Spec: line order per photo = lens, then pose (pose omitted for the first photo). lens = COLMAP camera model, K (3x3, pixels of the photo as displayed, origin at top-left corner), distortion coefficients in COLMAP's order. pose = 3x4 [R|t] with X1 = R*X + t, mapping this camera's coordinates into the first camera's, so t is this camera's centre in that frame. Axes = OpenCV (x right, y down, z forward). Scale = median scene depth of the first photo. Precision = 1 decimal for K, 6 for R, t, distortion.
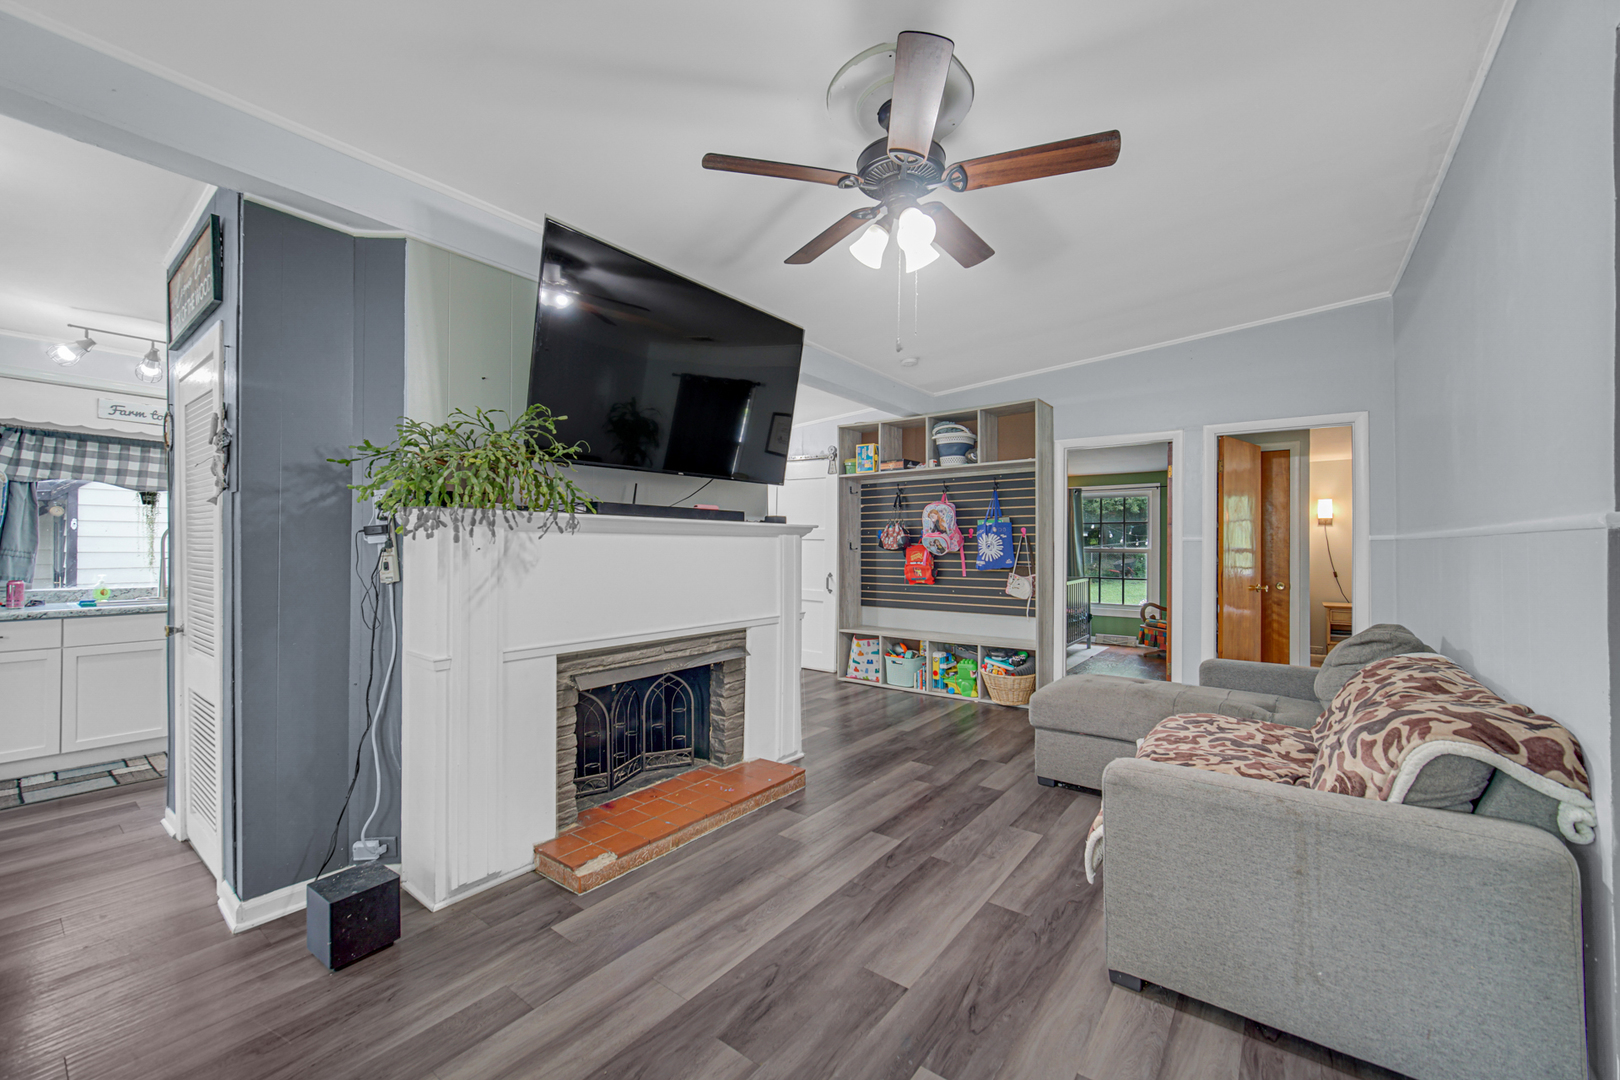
lens RADIAL K [[640.9, 0, 809.7], [0, 640.9, 542.6], [0, 0, 1]] dist [0.001667, 0.000141]
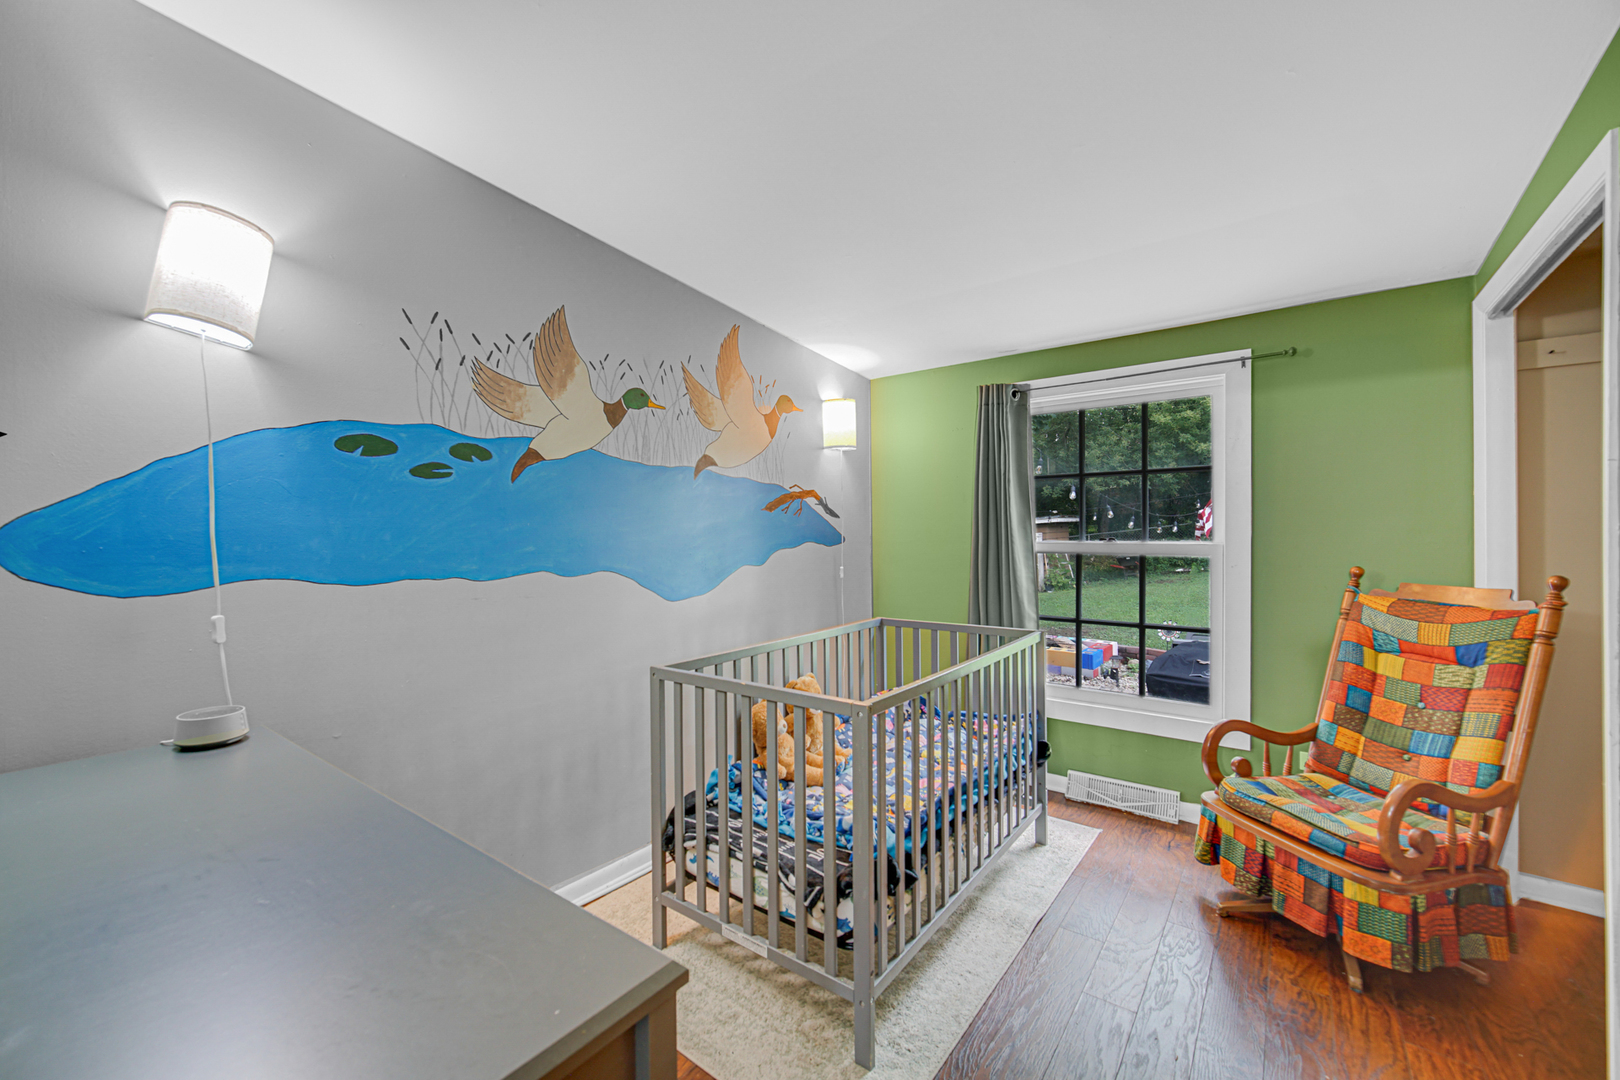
lens RADIAL K [[640.9, 0, 809.2], [0, 640.9, 541.3], [0, 0, 1]] dist [0.001667, 0.000141]
pose [[0.999911, -0.003060, 0.013020, 0.325748], [0.002976, 0.999975, 0.006454, 0.006736], [-0.013039, -0.006415, 0.999894, 0.699043]]
